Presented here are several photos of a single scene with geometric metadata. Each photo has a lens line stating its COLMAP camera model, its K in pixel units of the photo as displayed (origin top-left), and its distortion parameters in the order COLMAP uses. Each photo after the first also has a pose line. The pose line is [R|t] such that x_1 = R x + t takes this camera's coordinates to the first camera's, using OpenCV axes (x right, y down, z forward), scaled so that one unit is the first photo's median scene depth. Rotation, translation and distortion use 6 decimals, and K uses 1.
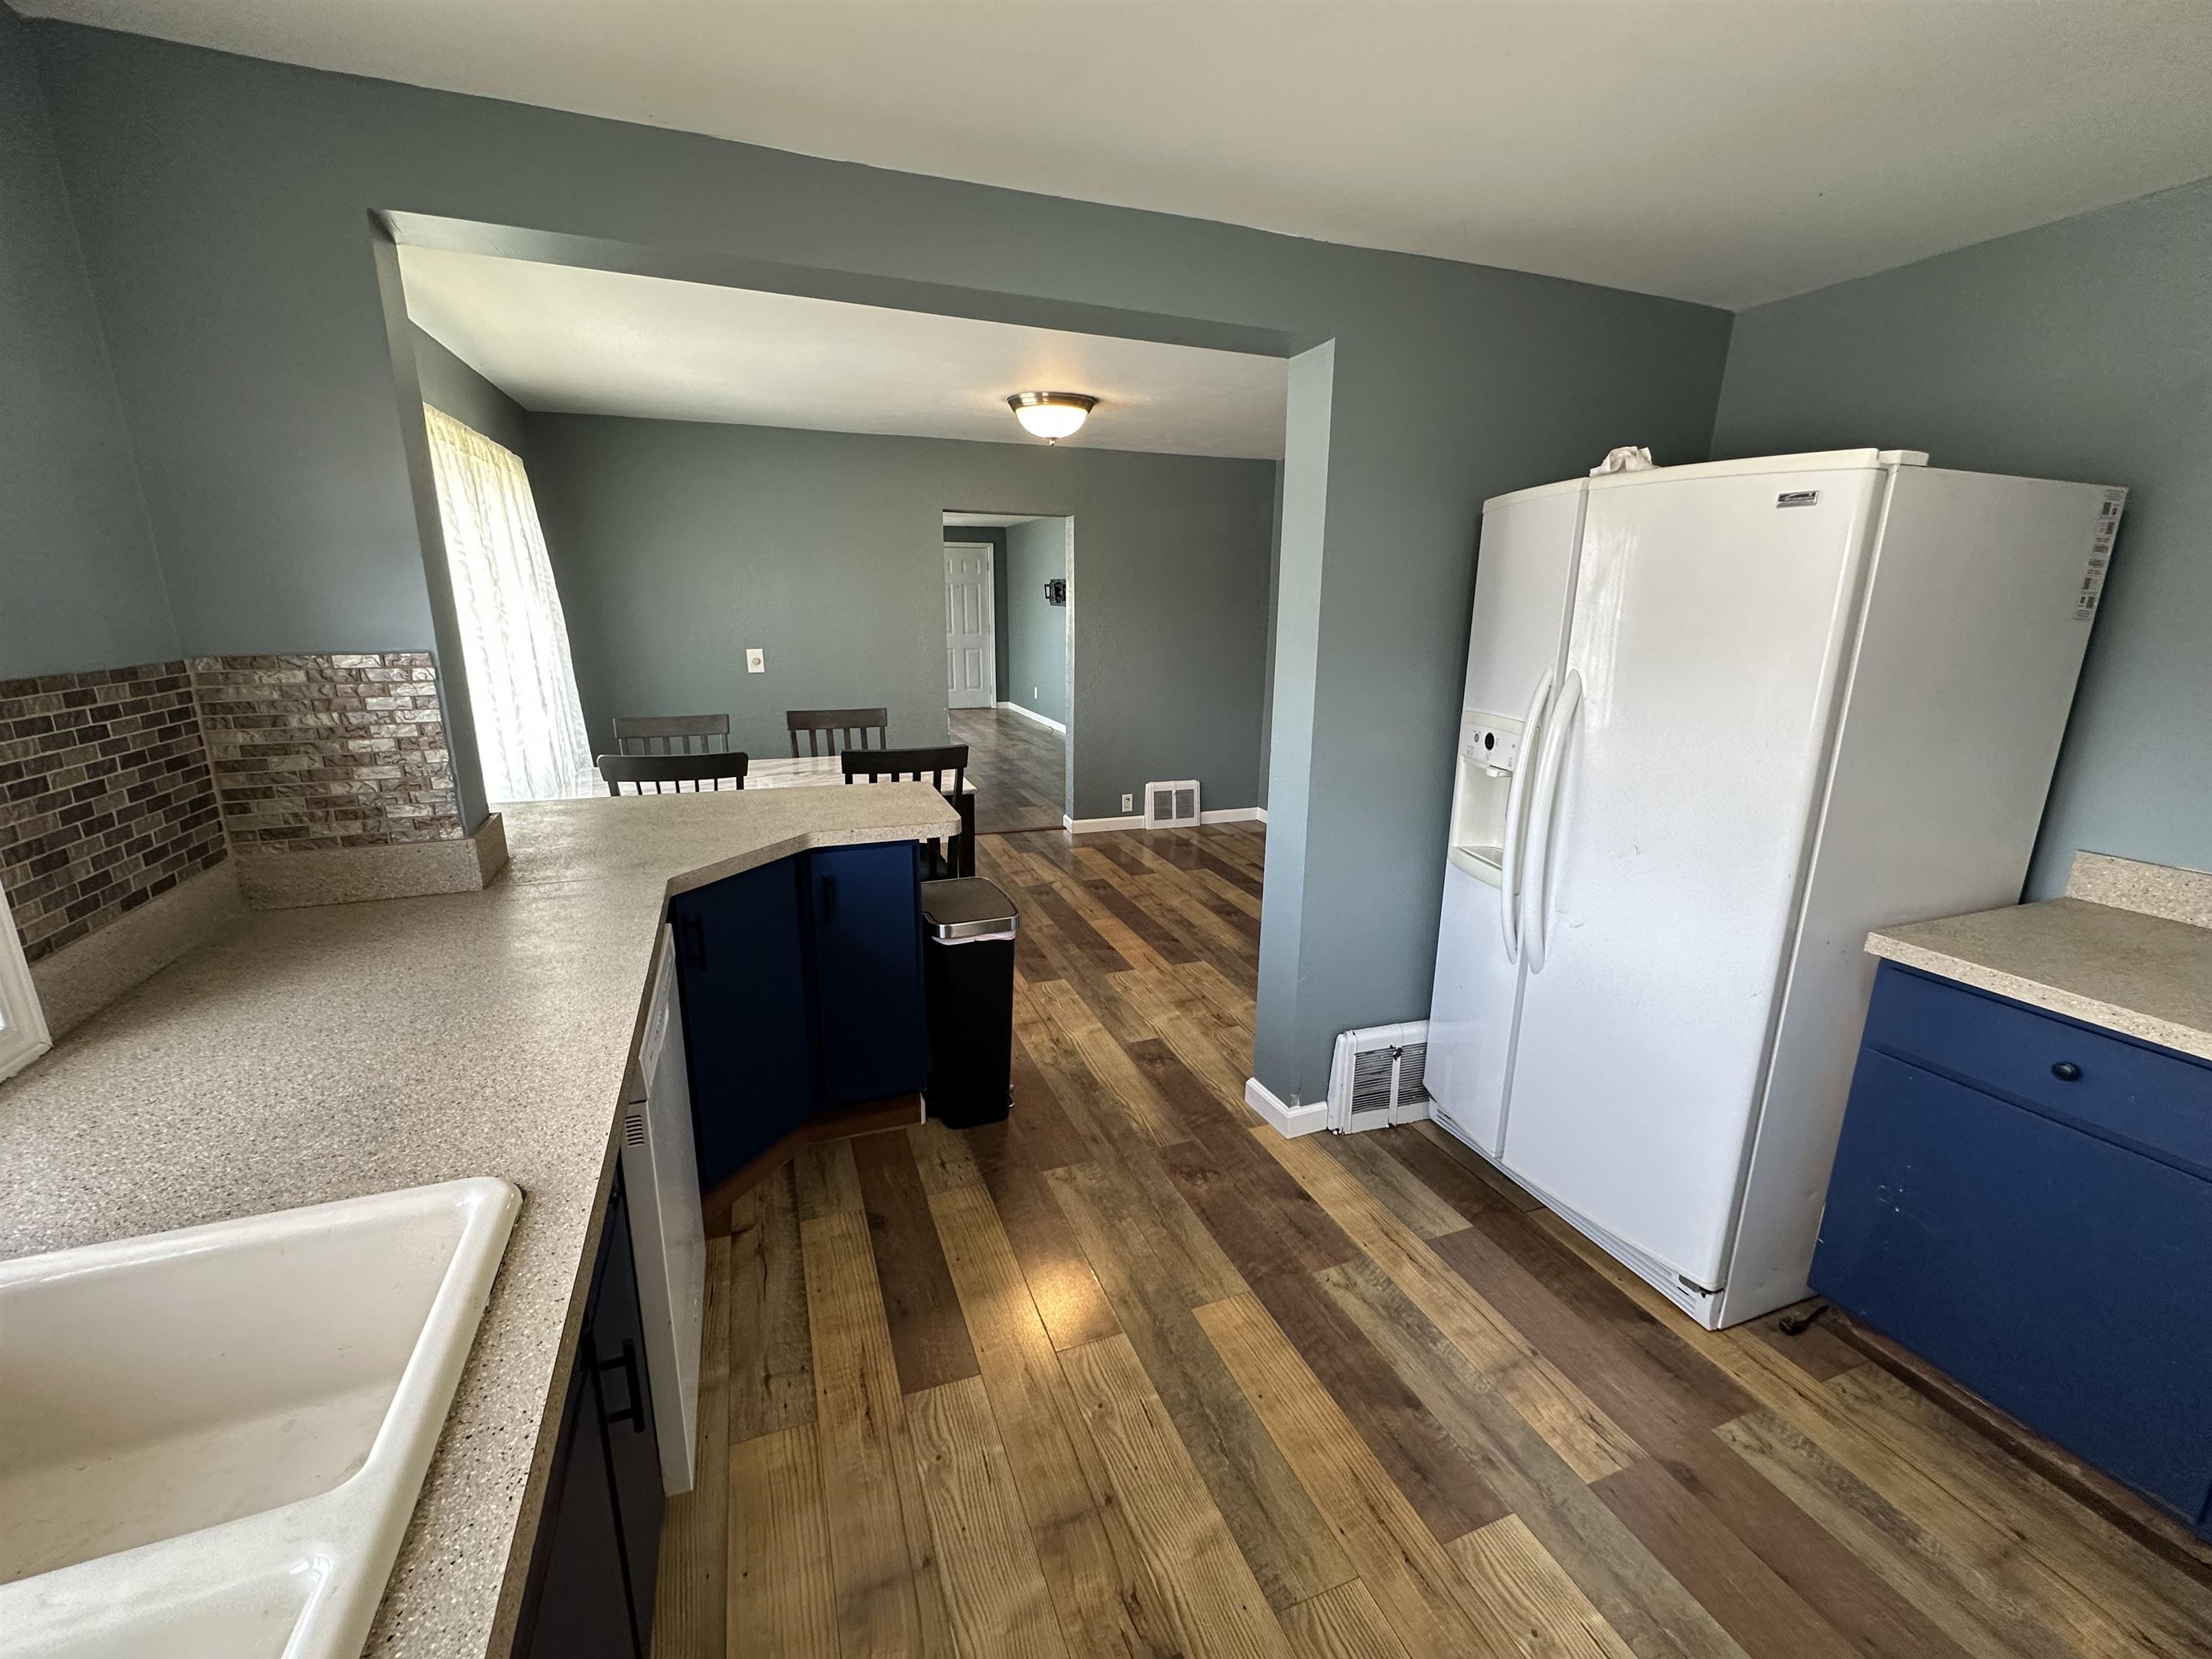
lens RADIAL K [[899.3, 0, 1117.7], [0, 899.3, 815.8], [0, 0, 1]] dist [-0.008180, 0.003005]
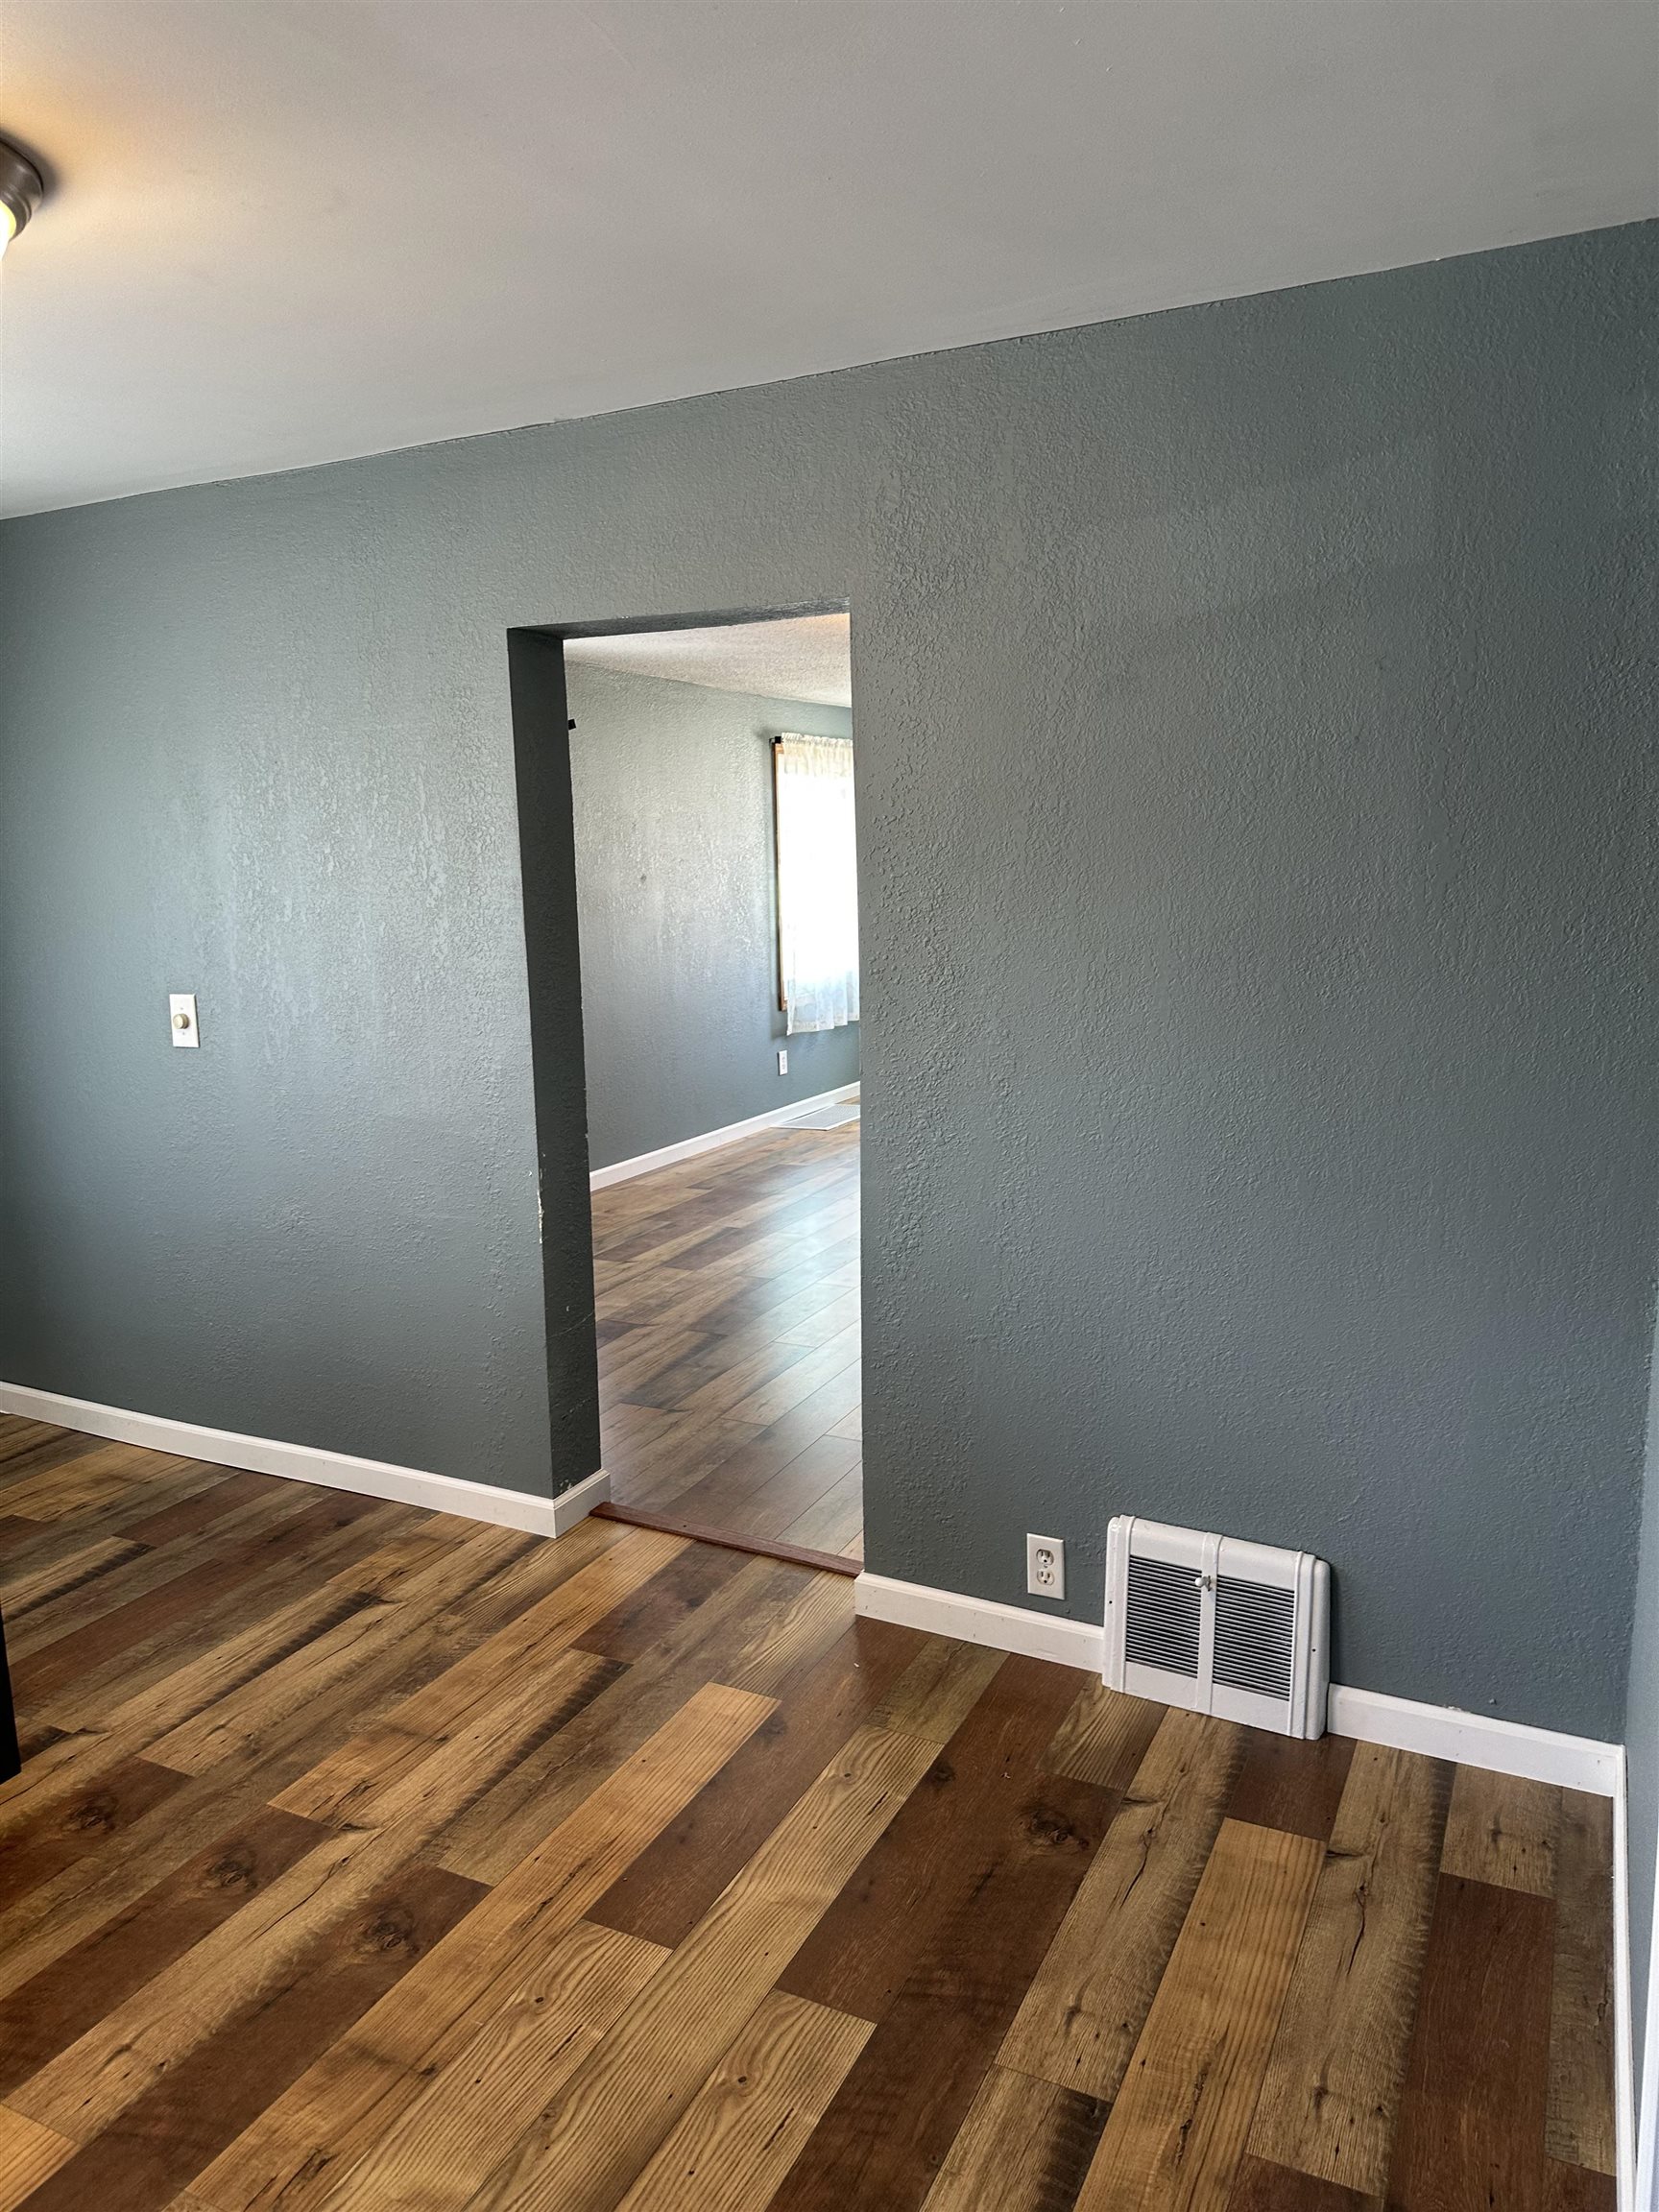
lens RADIAL K [[1561.2, 0, 818.6], [0, 1561.2, 1098.7], [0, 0, 1]] dist [0.050013, -0.065054]
pose [[0.673915, 0.086996, -0.733669, 0.407033], [-0.144104, 0.989448, -0.015042, -0.185397], [0.724618, 0.115862, 0.679341, 0.780635]]
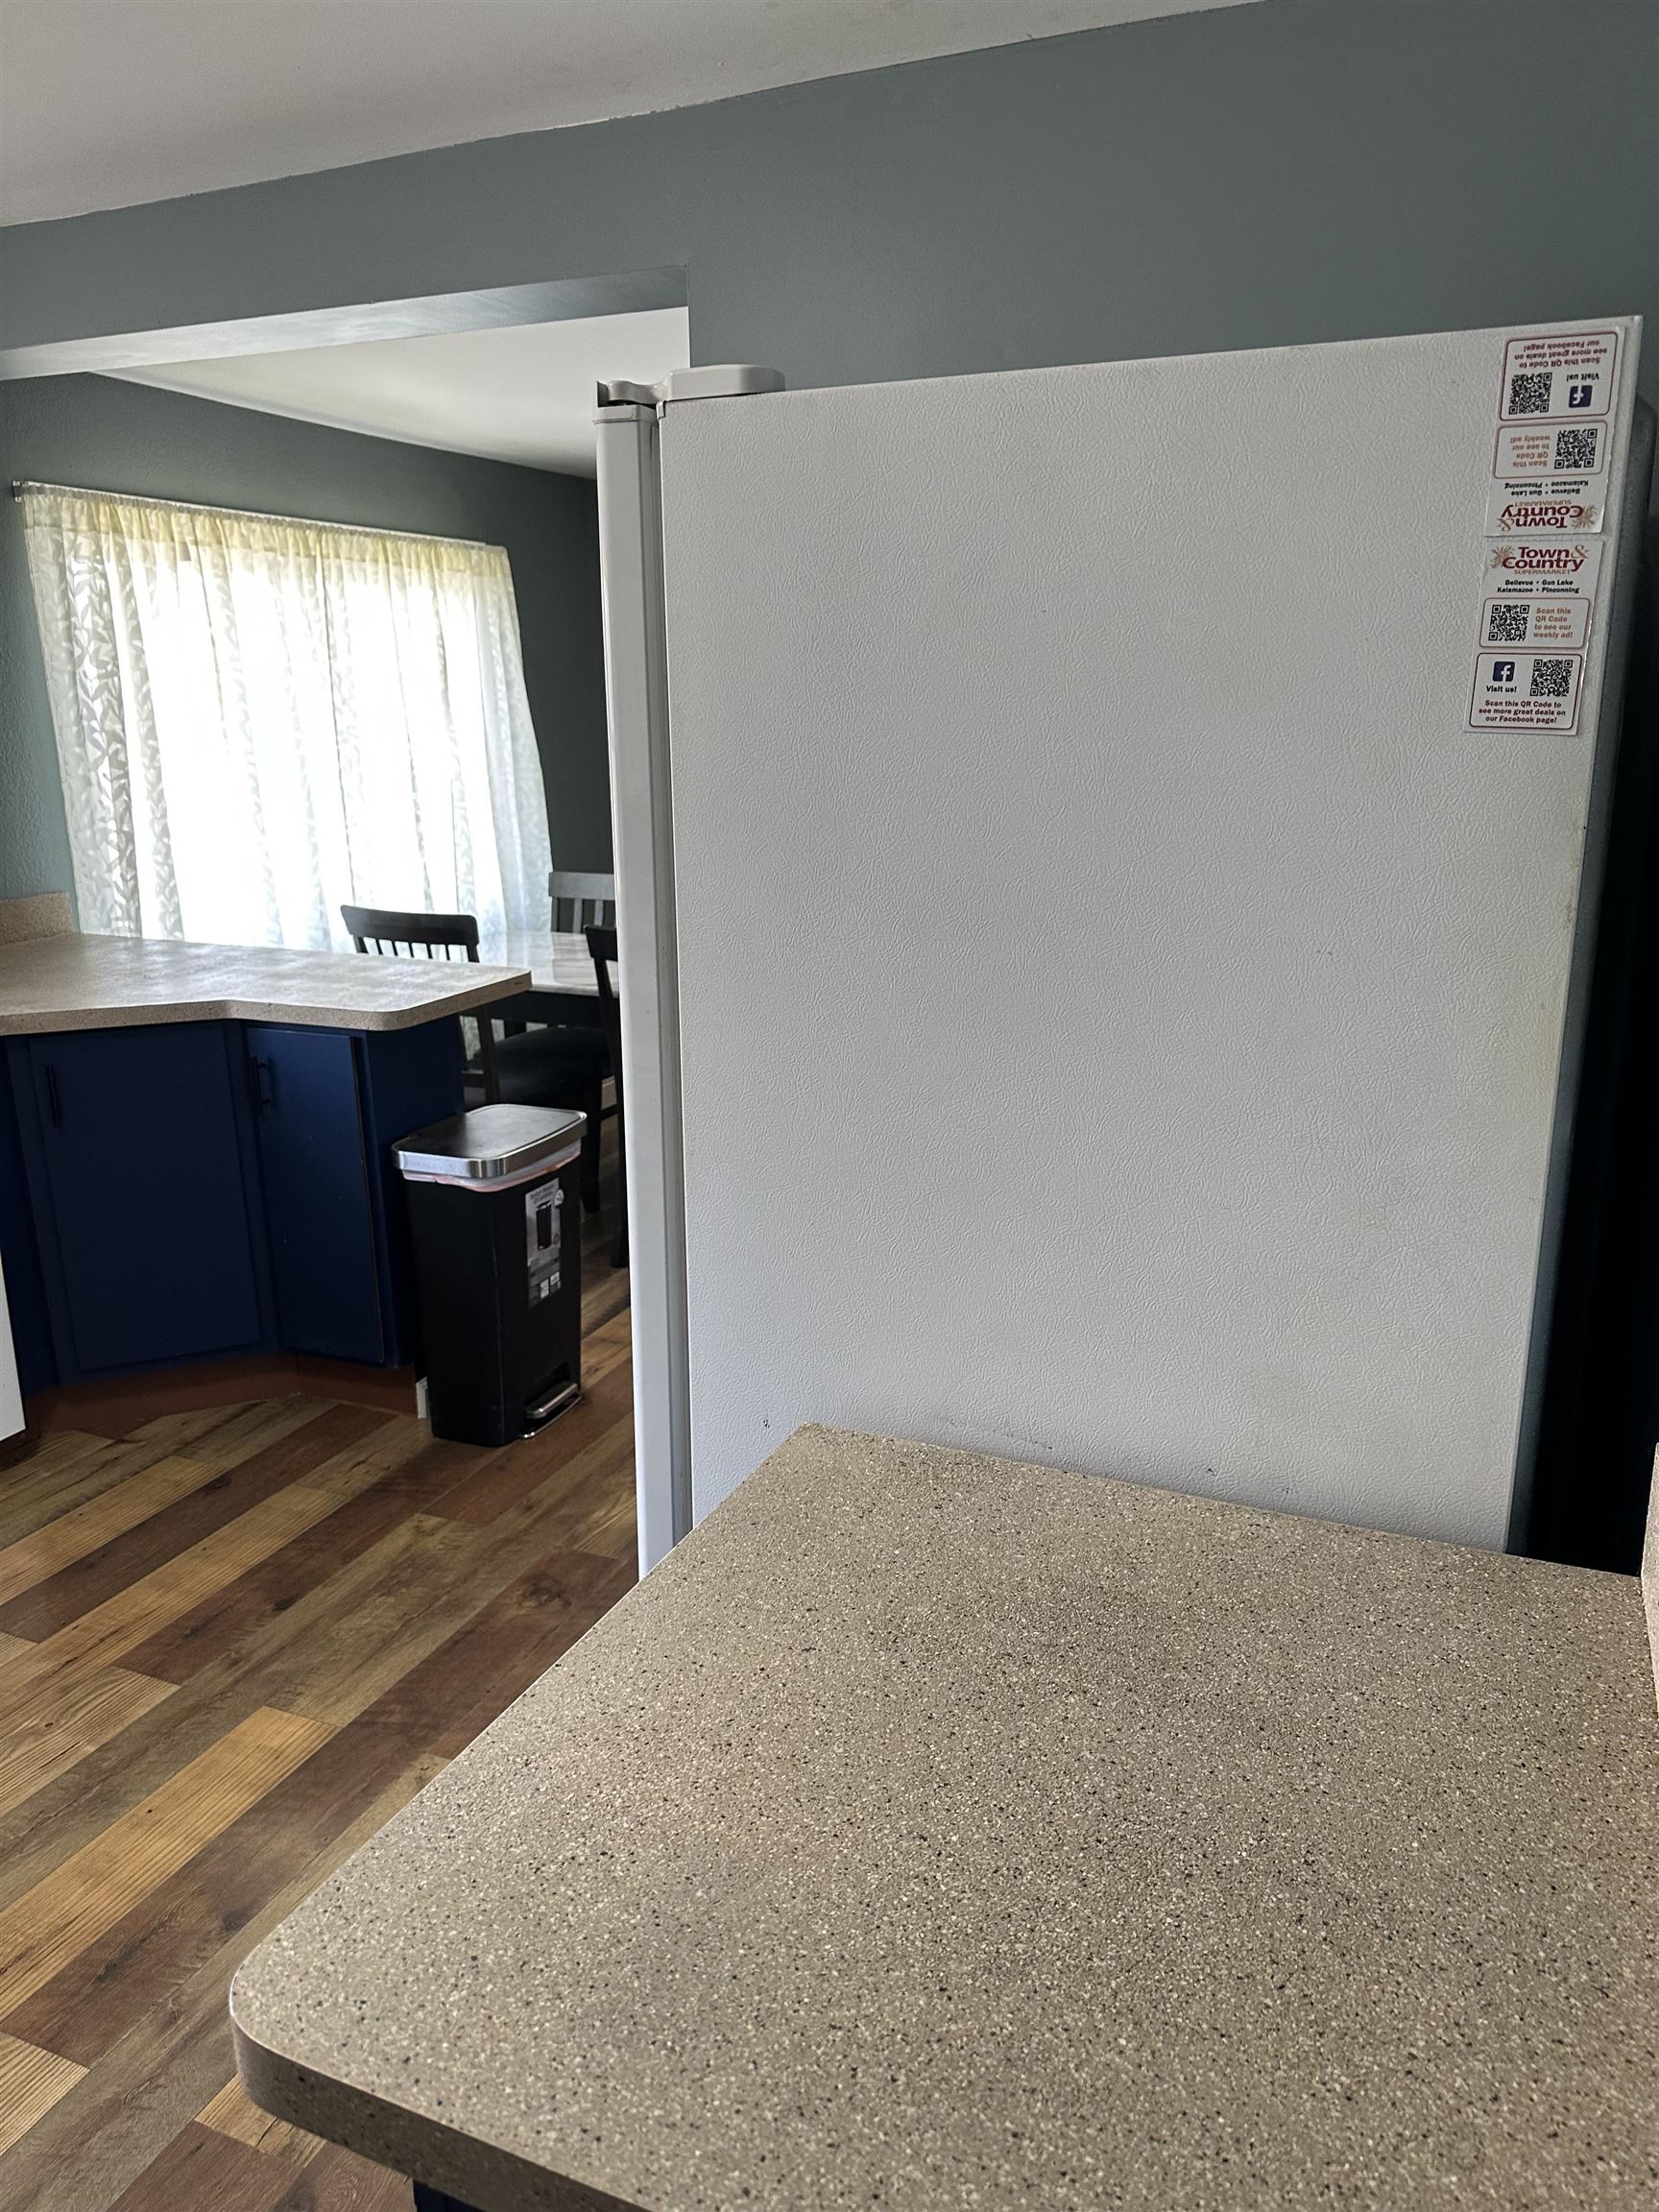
lens RADIAL K [[1561.2, 0, 895.8], [0, 1561.2, 1088.9], [0, 0, 1]] dist [0.050013, -0.065054]
pose [[0.725263, 0.145030, -0.673023, 0.523182], [-0.143615, 0.987925, 0.058126, -0.034994], [0.673326, 0.054500, 0.737334, 0.165872]]
